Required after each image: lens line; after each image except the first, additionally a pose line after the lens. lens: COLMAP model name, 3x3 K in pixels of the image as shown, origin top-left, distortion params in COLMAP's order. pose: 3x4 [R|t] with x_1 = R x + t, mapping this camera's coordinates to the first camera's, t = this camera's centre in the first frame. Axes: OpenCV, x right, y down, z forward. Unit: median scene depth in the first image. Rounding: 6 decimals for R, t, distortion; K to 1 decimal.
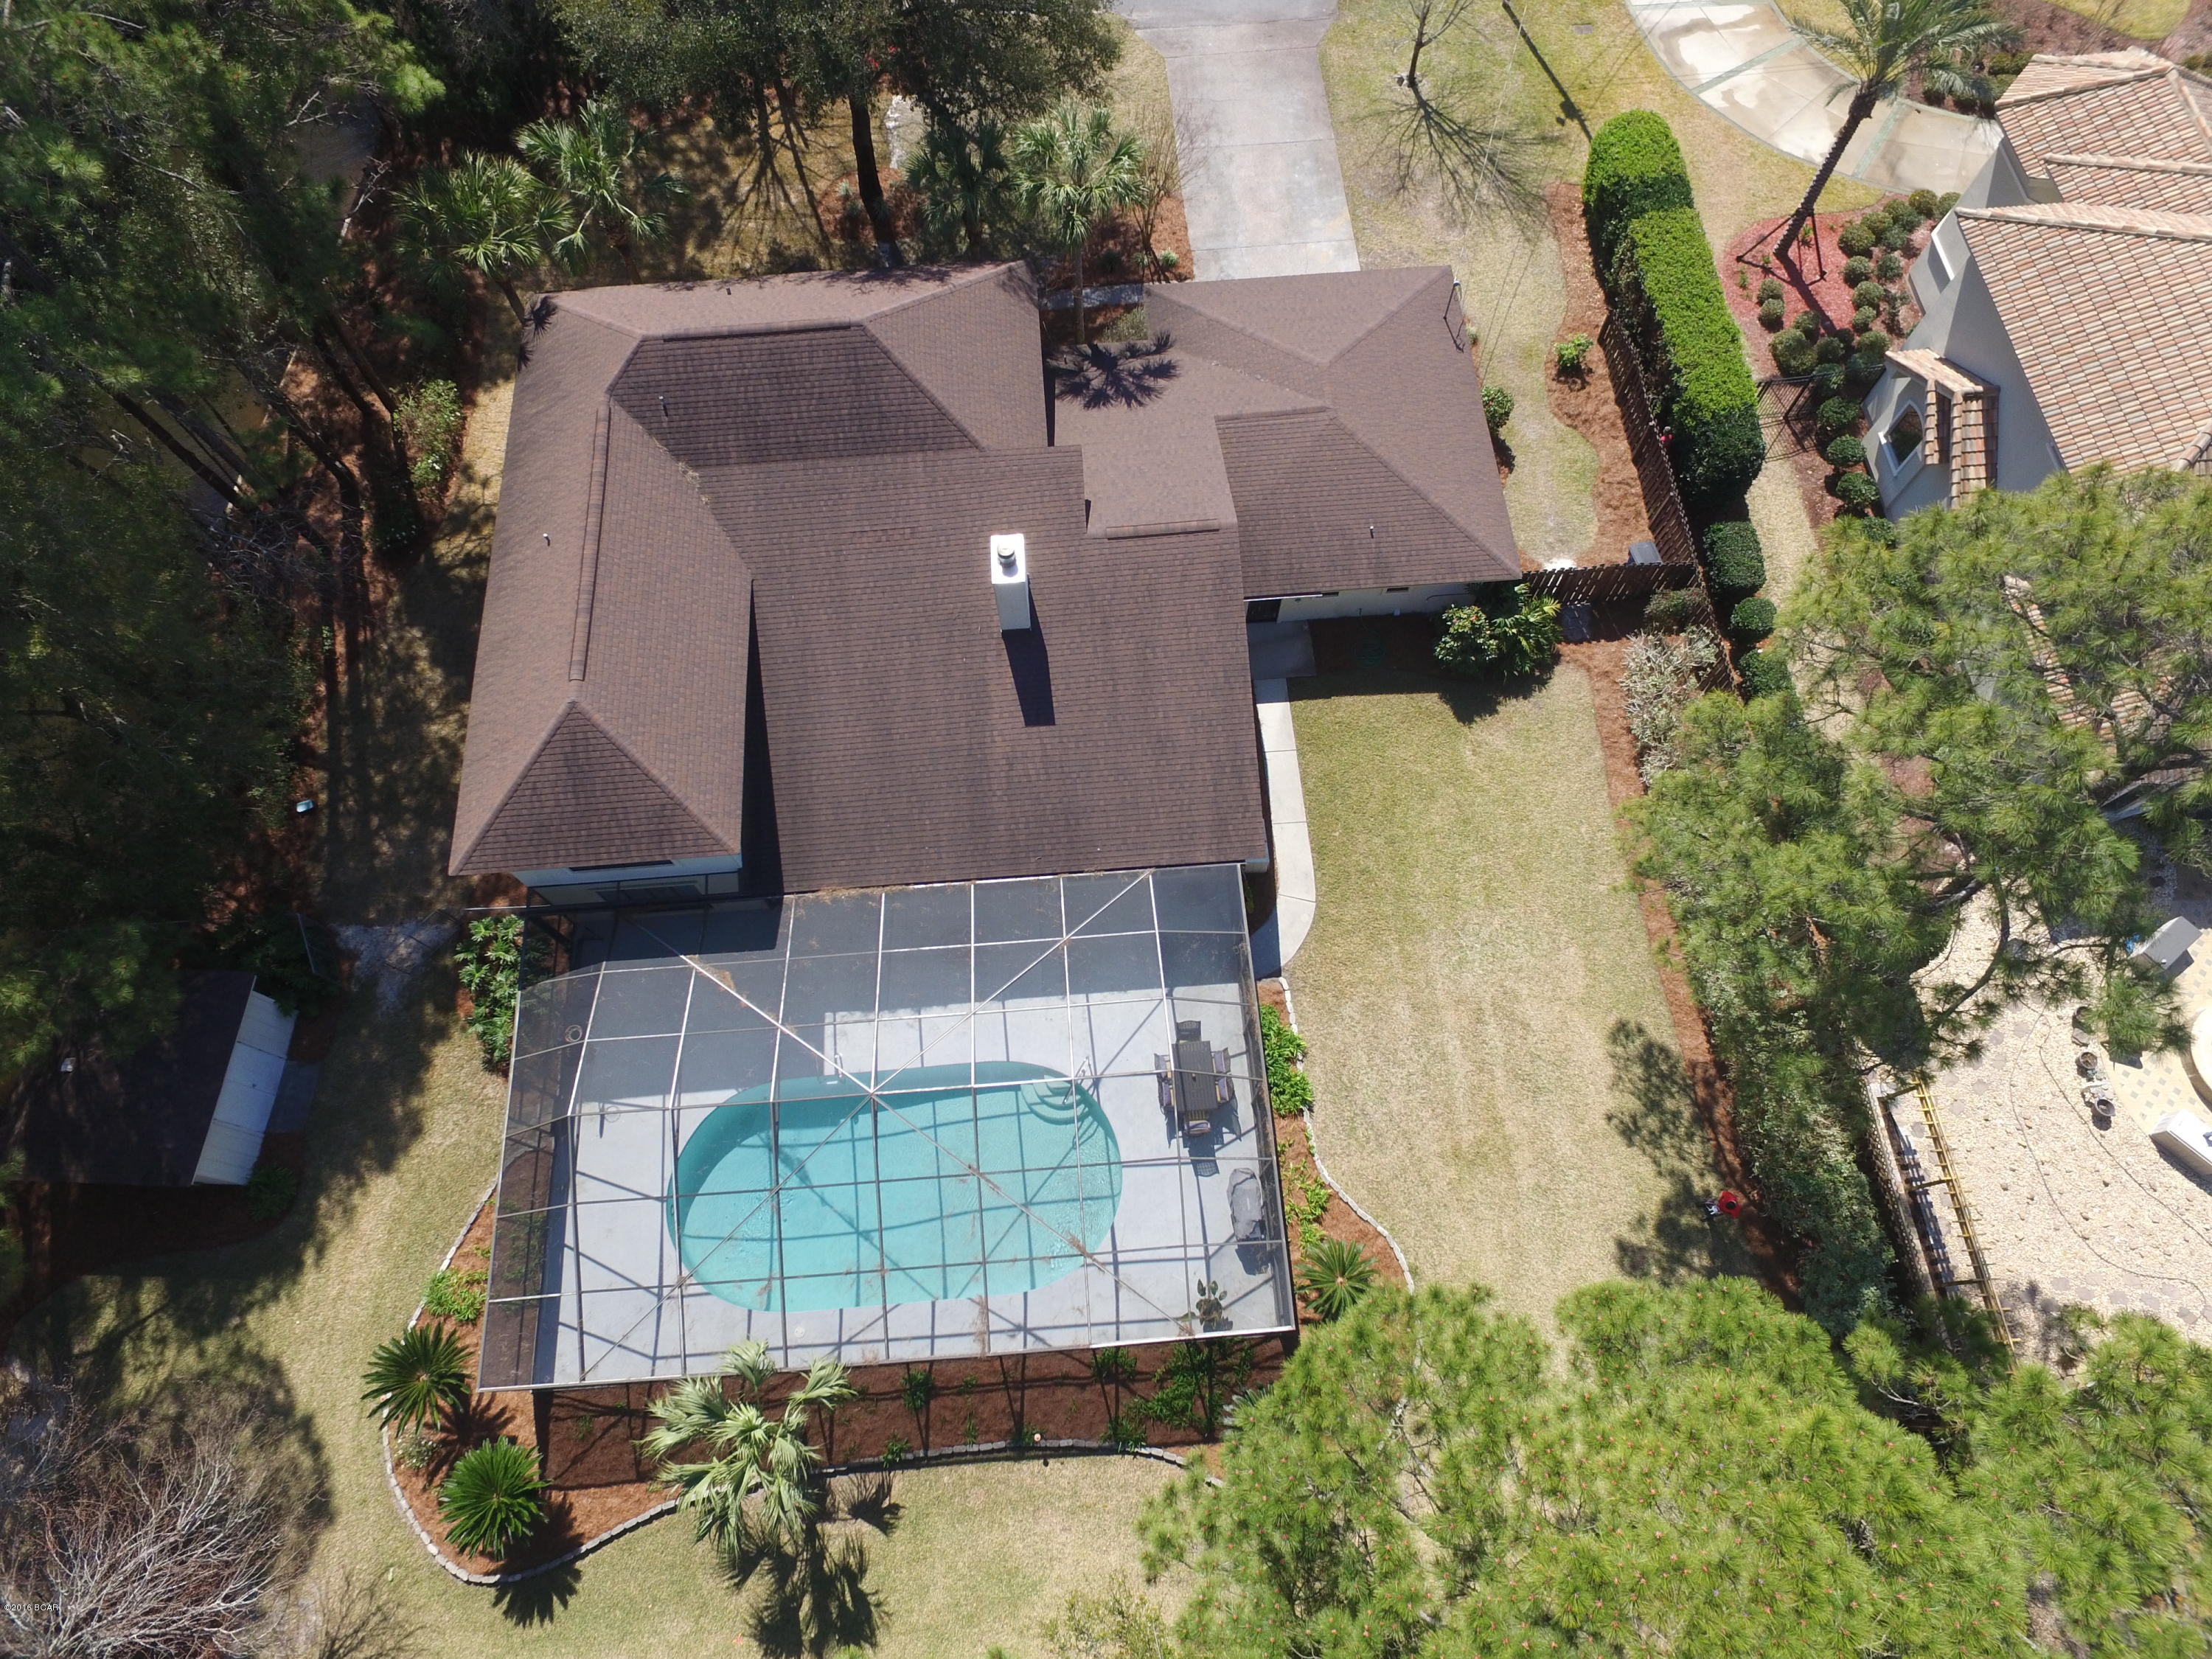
lens RADIAL K [[1324.2, 0, 1150.7], [0, 1324.2, 823.7], [0, 0, 1]] dist [-0.002137, -0.000928]
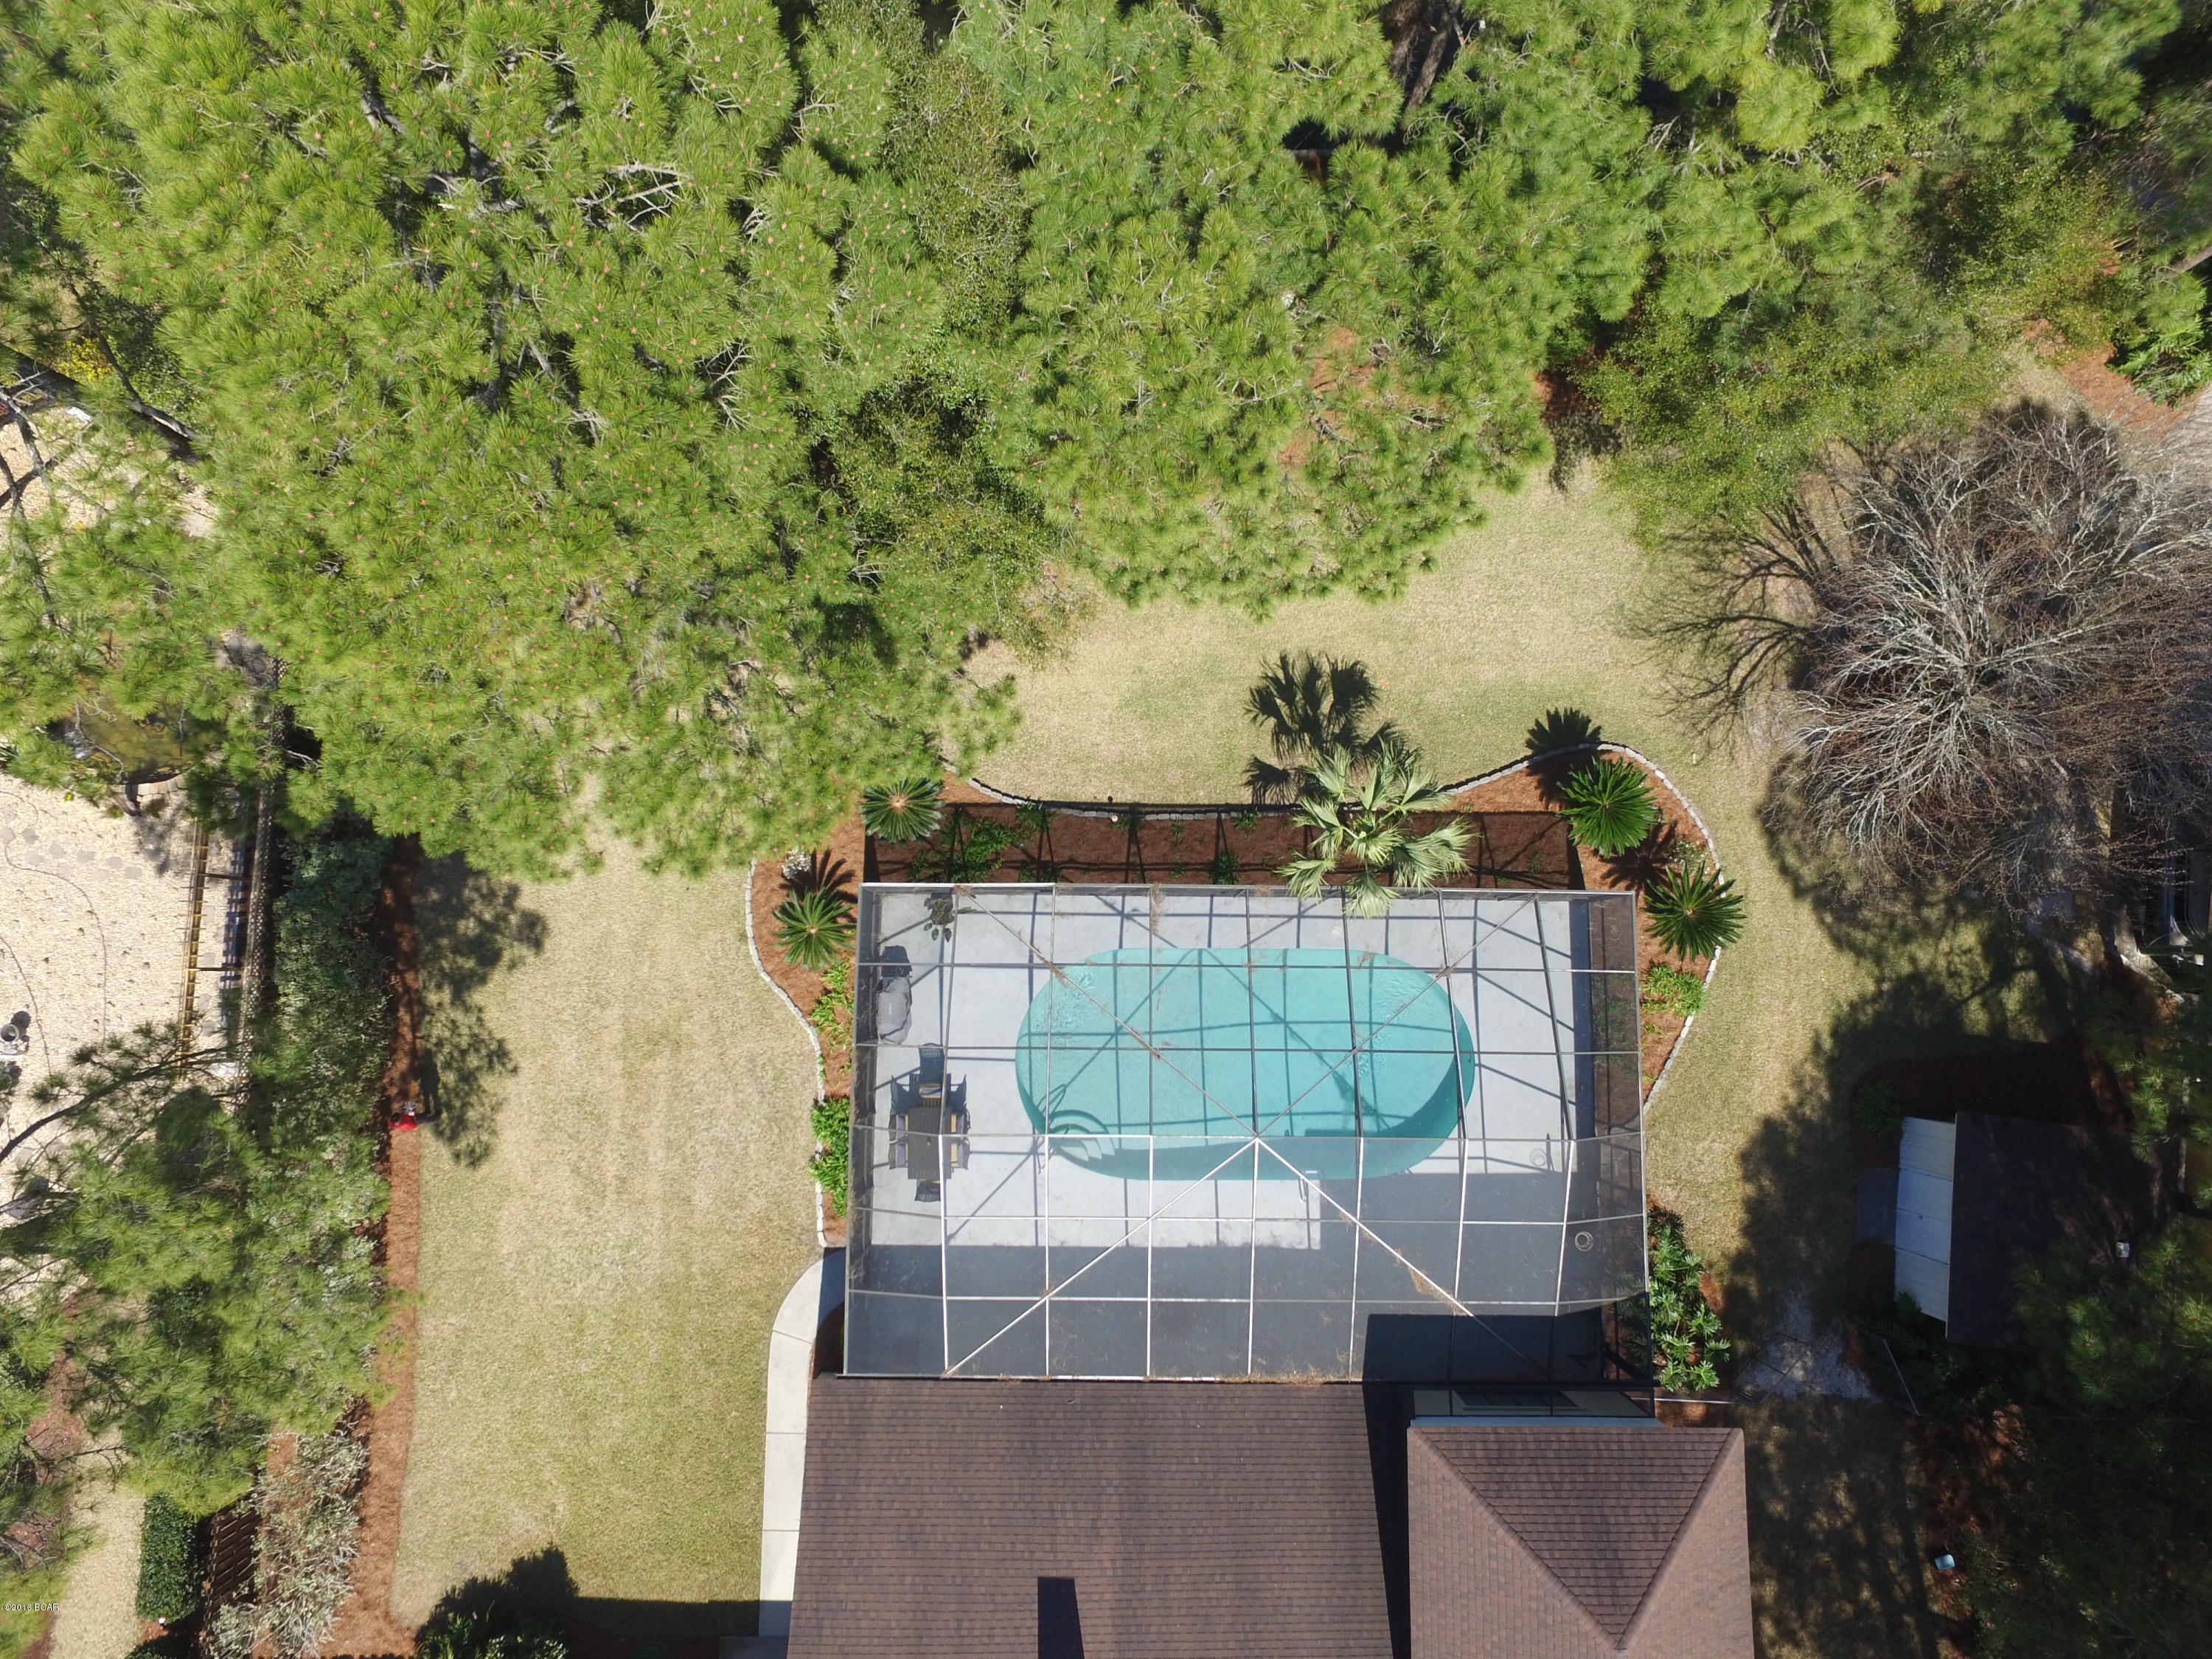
lens RADIAL K [[1335.8, 0, 1090.9], [0, 1335.8, 841.8], [0, 0, 1]] dist [-0.027179, 0.027412]
pose [[-0.996088, -0.086645, 0.017376, -0.081583], [0.083824, -0.864145, 0.496212, -0.088014], [-0.027979, 0.495727, 0.868027, 0.062663]]
